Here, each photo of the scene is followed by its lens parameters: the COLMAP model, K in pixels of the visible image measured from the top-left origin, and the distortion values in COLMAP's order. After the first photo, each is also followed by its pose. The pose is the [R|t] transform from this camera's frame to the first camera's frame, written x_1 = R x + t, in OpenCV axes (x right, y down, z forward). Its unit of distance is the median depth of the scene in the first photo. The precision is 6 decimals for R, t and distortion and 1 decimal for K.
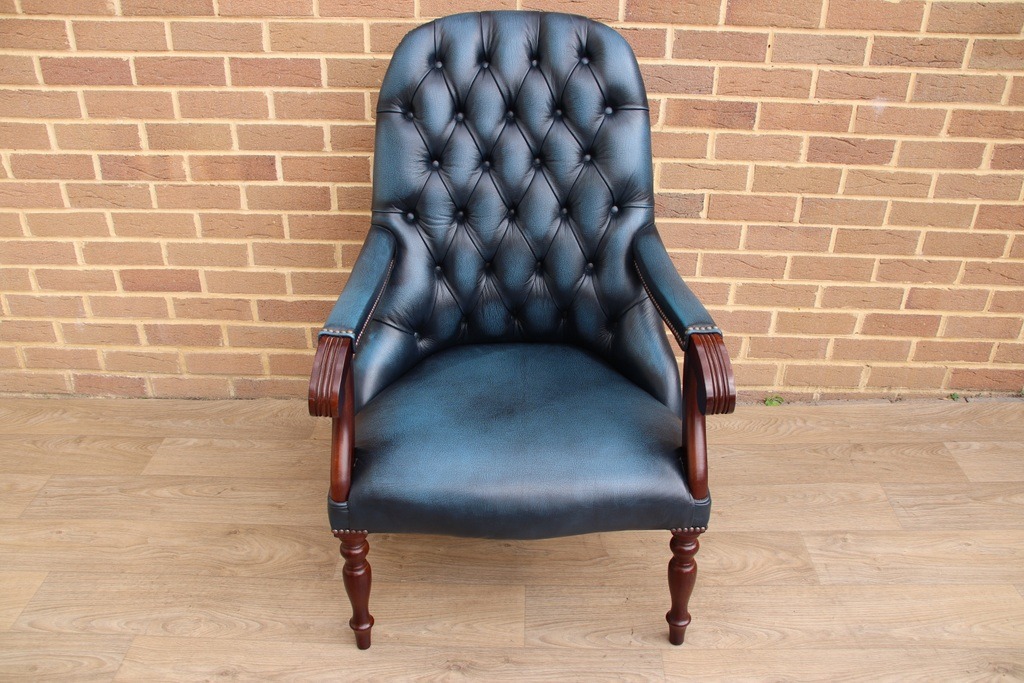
lens RADIAL K [[871.3, 0, 511.3], [0, 871.3, 358.0], [0, 0, 1]] dist [-0.145584, 0.148413]
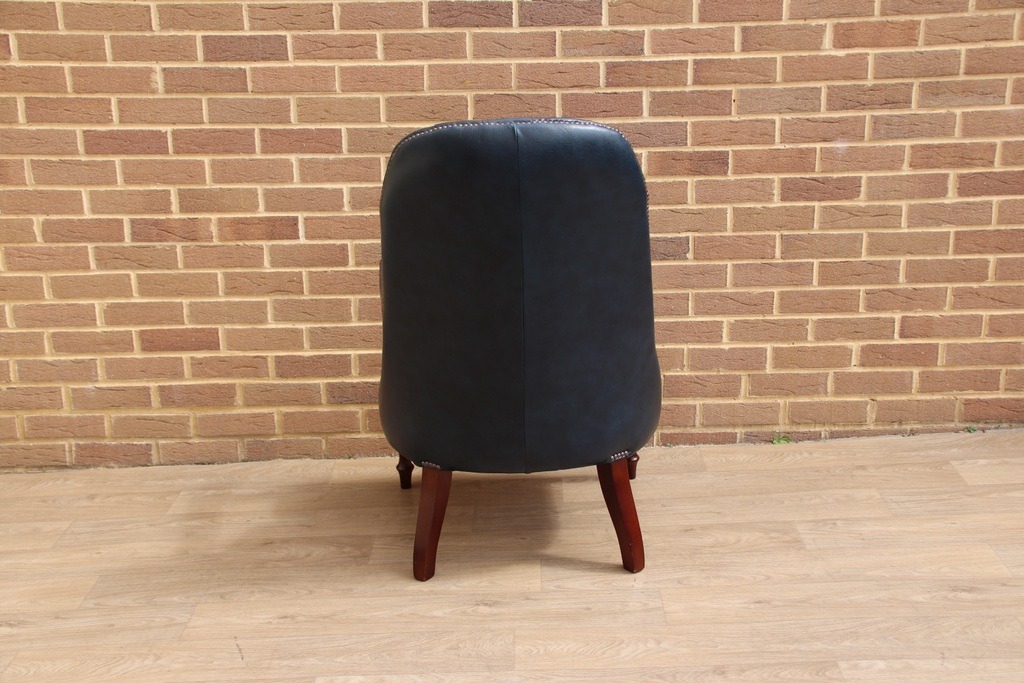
lens RADIAL K [[1419.9, 0, 515.4], [0, 1419.9, 359.0], [0, 0, 1]] dist [0.095758, 0.496046]
pose [[0.999181, -0.039826, 0.007184, -0.016603], [0.040429, 0.974543, -0.220527, 0.354567], [0.001781, 0.220637, 0.975354, -0.739501]]
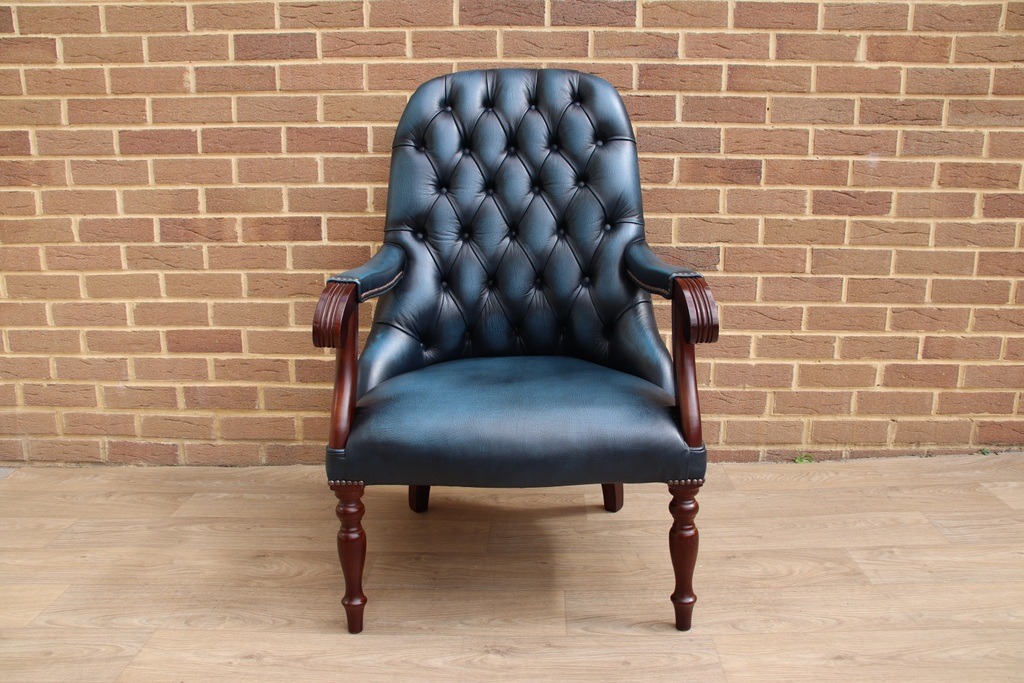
lens RADIAL K [[871.3, 0, 511.3], [0, 871.3, 358.0], [0, 0, 1]] dist [-0.145584, 0.148413]
pose [[0.999822, -0.013186, -0.013475, -0.022427], [0.008895, 0.960097, -0.279527, 0.240365], [0.016623, 0.279358, 0.960043, 0.004402]]
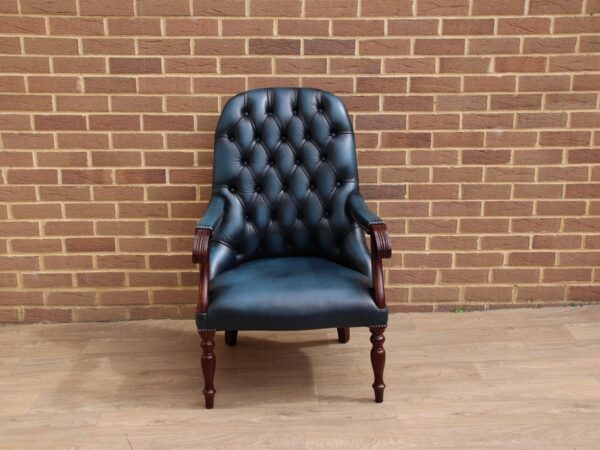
lens RADIAL K [[819.4, 0, 298.1], [0, 819.4, 237.7], [0, 0, 1]] dist [0.028894, 0.311573]
pose [[0.998933, -0.028244, 0.036543, -0.065800], [0.036246, 0.969784, -0.241259, 0.320366], [-0.028625, 0.242326, 0.969772, -0.621791]]
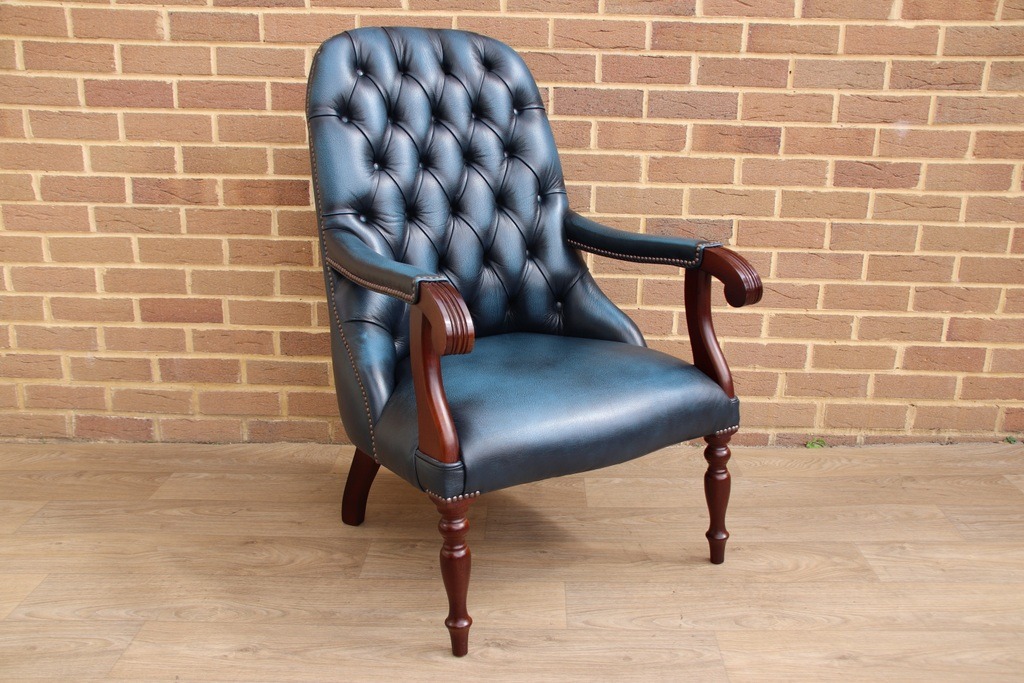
lens RADIAL K [[976.4, 0, 511.9], [0, 976.4, 361.5], [0, 0, 1]] dist [-0.103670, 0.237225]
pose [[0.999997, 0.001788, 0.001662, -0.036798], [-0.001379, 0.975509, -0.219955, 0.222951], [-0.002015, 0.219952, 0.975509, -0.073330]]
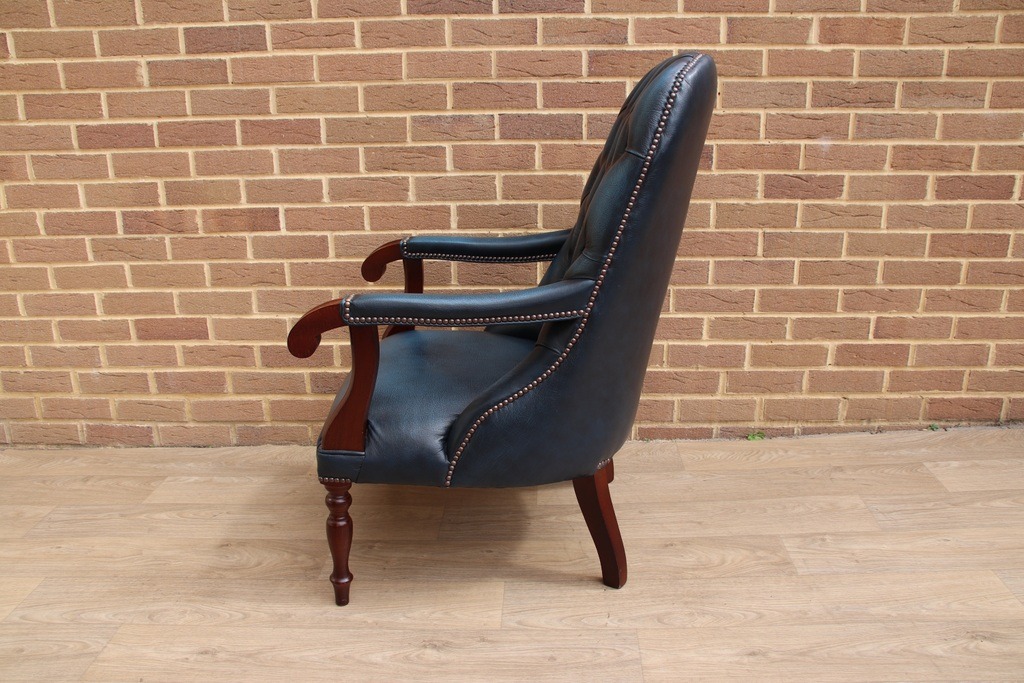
lens RADIAL K [[871.3, 0, 511.3], [0, 871.3, 358.0], [0, 0, 1]] dist [-0.145584, 0.148413]
pose [[0.999353, -0.023540, -0.027192, 0.049084], [0.017842, 0.980940, -0.193488, 0.171967], [0.031229, 0.192877, 0.980726, -0.040498]]
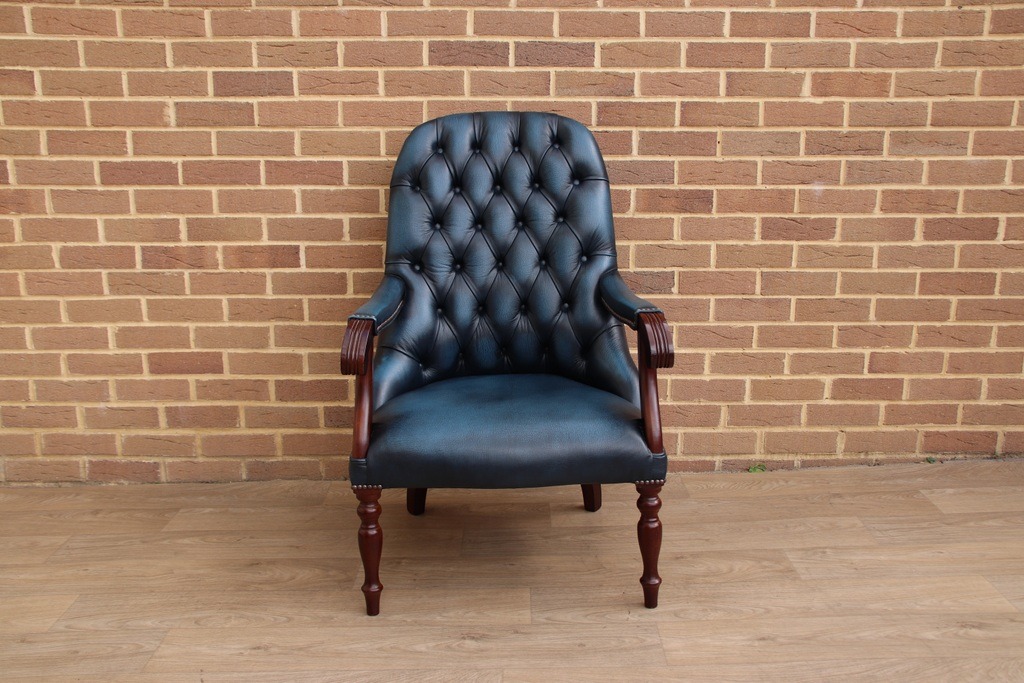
lens RADIAL K [[1009.1, 0, 512.3], [0, 1009.1, 360.7], [0, 0, 1]] dist [-0.081193, 0.219235]
pose [[0.999530, -0.022821, 0.020479, -0.021782], [0.027482, 0.962954, -0.268261, 0.278621], [-0.013599, 0.268698, 0.963128, -0.256246]]
